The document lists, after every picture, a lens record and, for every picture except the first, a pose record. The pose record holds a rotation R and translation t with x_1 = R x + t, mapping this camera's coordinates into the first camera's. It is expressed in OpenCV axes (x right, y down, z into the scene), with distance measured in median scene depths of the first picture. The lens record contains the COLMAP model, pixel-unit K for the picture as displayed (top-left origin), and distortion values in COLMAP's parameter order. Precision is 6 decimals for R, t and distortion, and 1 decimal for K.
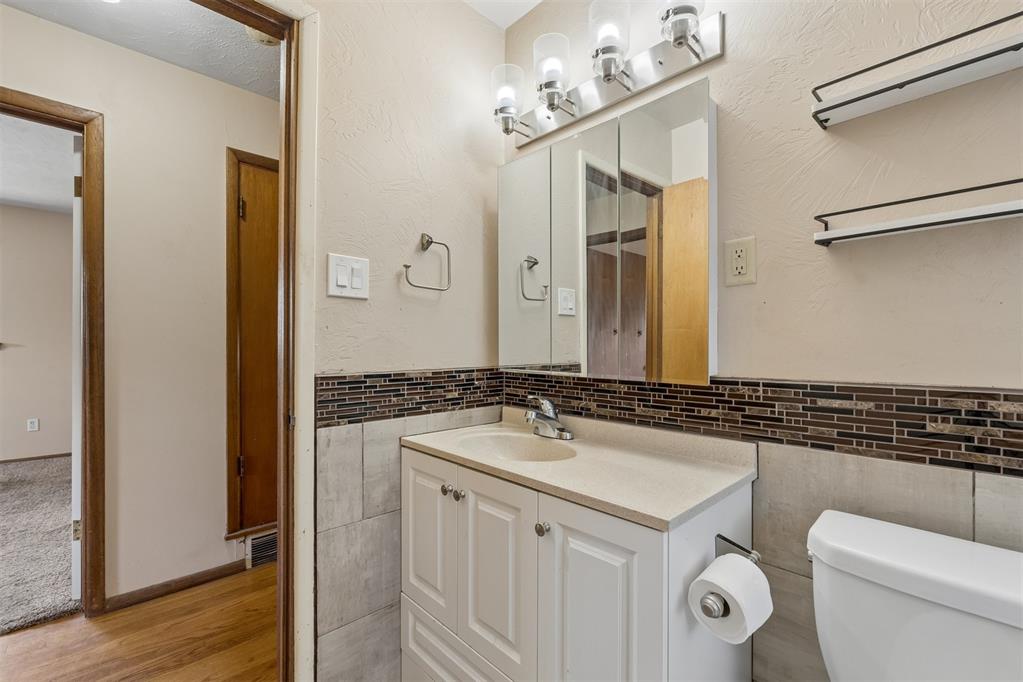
lens RADIAL K [[436.2, 0, 507.3], [0, 436.2, 344.2], [0, 0, 1]] dist [-0.003220, -0.000650]
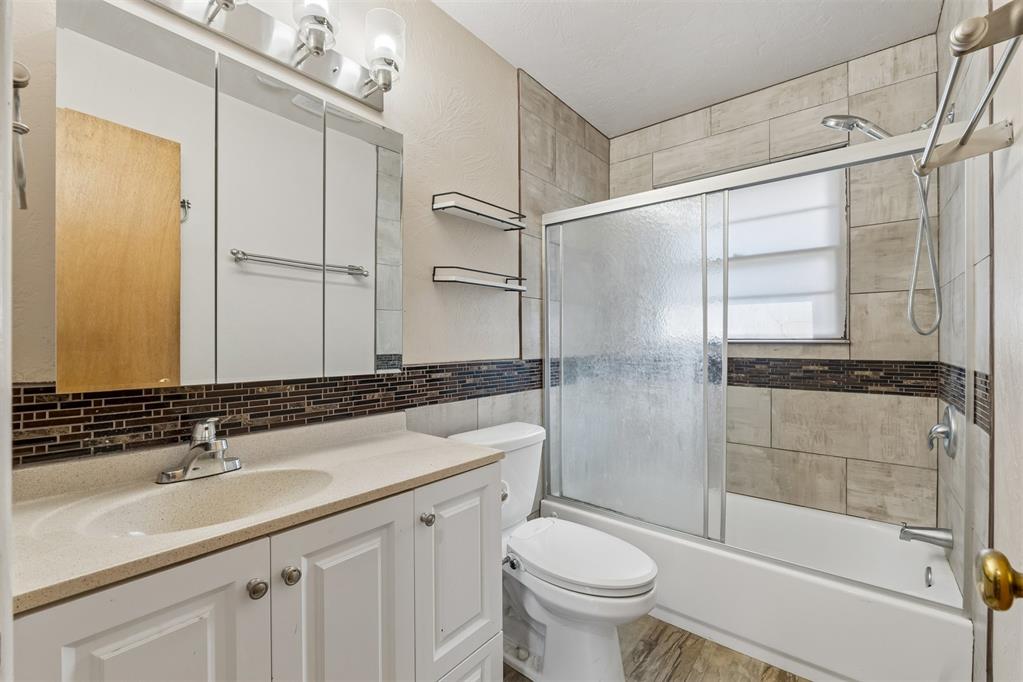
lens RADIAL K [[436.2, 0, 507.1], [0, 436.2, 342.4], [0, 0, 1]] dist [-0.003220, -0.000650]
pose [[-0.121223, -0.003982, 0.992617, -0.808701], [-0.004930, 0.999982, 0.003410, -0.000533], [-0.992613, -0.004480, -0.121240, 0.784428]]
